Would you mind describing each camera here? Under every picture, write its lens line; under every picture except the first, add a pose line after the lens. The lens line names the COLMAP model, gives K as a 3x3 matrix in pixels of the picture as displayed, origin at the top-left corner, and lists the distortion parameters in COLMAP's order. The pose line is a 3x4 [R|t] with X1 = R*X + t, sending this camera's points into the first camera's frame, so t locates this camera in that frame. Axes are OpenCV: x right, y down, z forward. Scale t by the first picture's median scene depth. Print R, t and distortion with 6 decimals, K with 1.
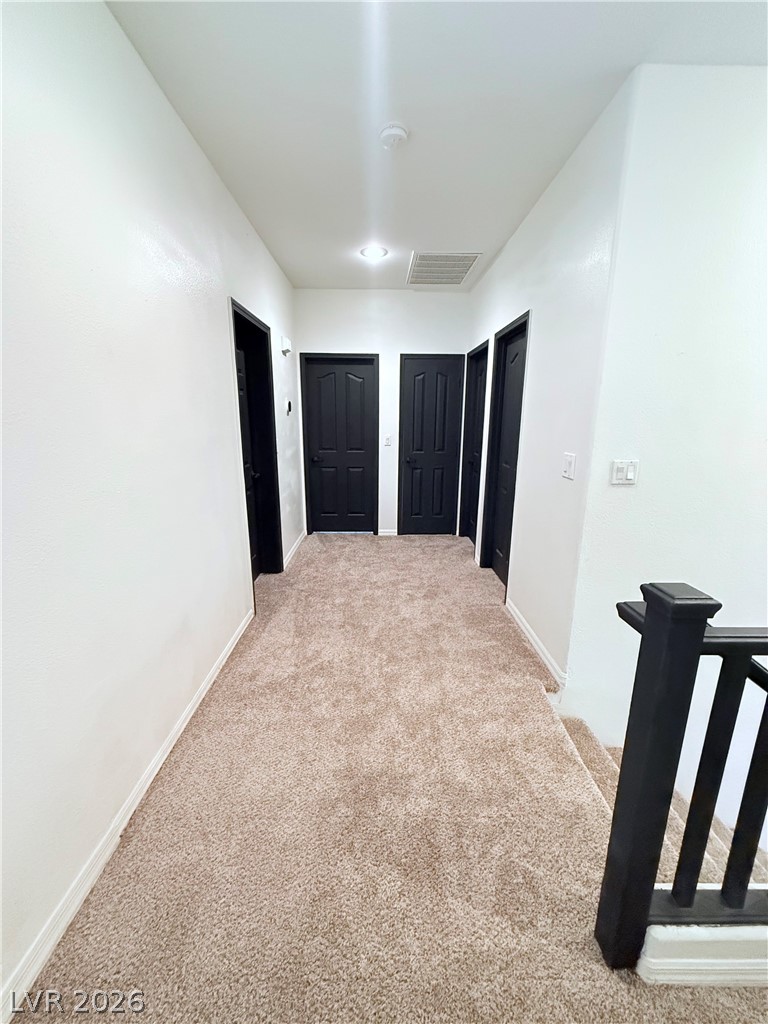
lens RADIAL K [[407.2, 0, 382.7], [0, 407.2, 509.8], [0, 0, 1]] dist [0.001639, 0.000122]
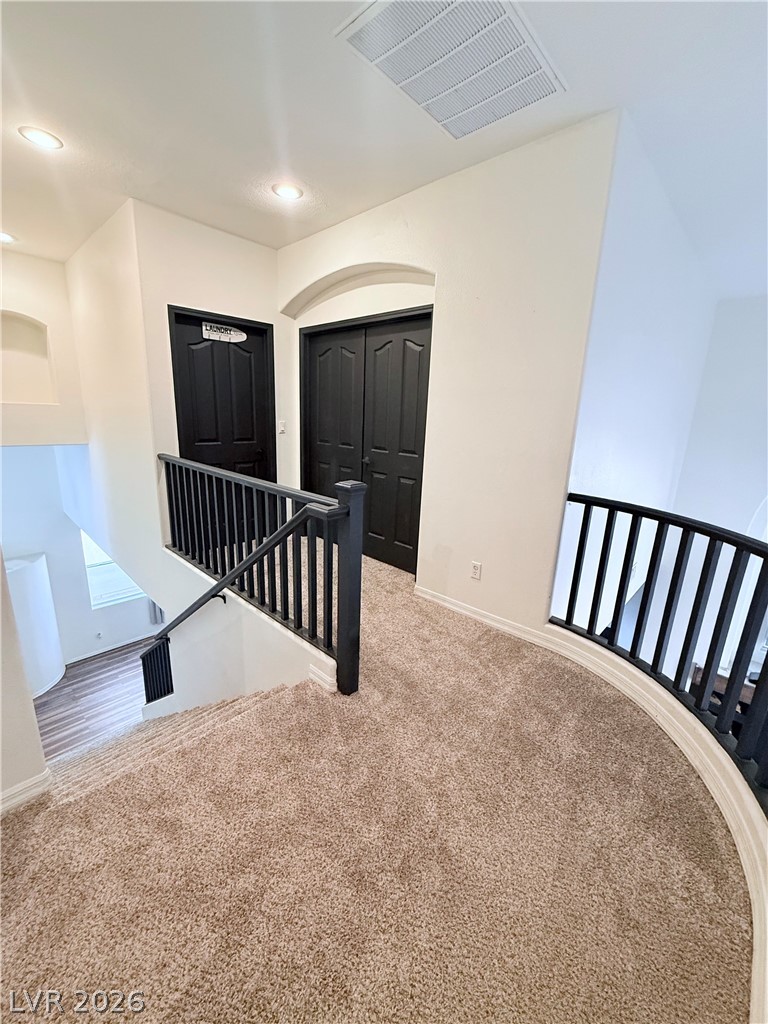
lens RADIAL K [[407.2, 0, 381.3], [0, 407.2, 511.5], [0, 0, 1]] dist [0.001639, 0.000122]
pose [[-0.712956, -0.202051, 0.671468, -0.320635], [0.117942, 0.909390, 0.398873, -0.191684], [-0.691219, 0.363573, -0.624525, 0.924511]]
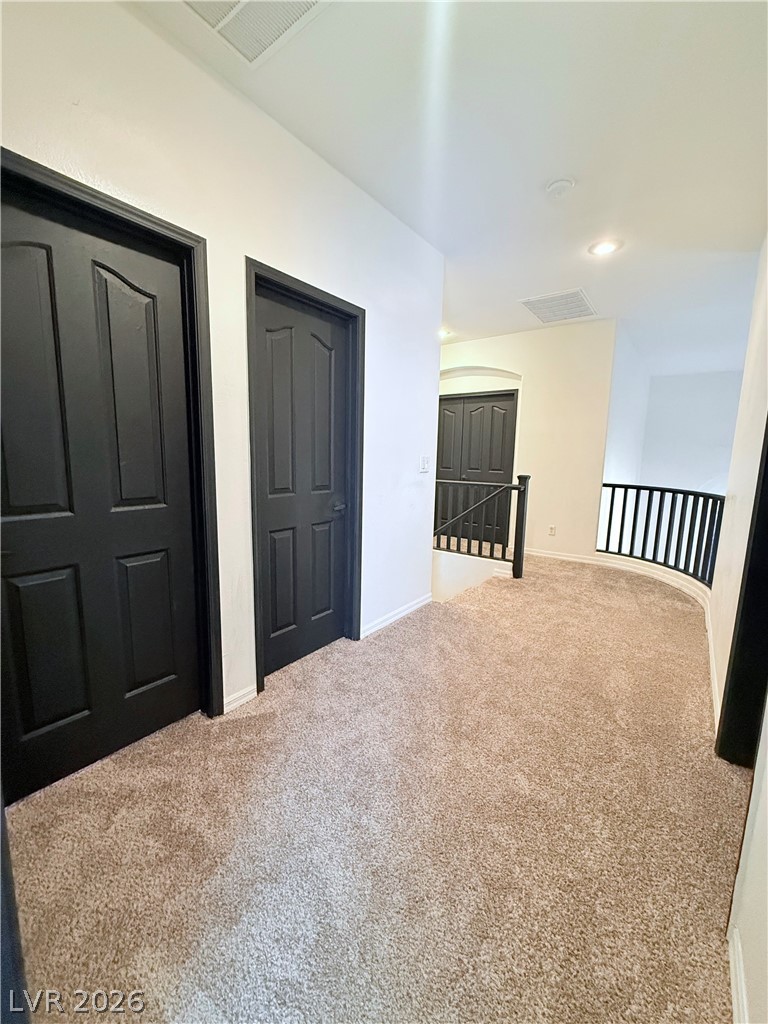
lens RADIAL K [[407.2, 0, 388.9], [0, 407.2, 510.3], [0, 0, 1]] dist [0.001639, 0.000122]
pose [[-0.793037, -0.107814, 0.599557, -0.356097], [0.111378, 0.941962, 0.316706, -0.433623], [-0.598905, 0.317937, -0.735003, 2.255189]]
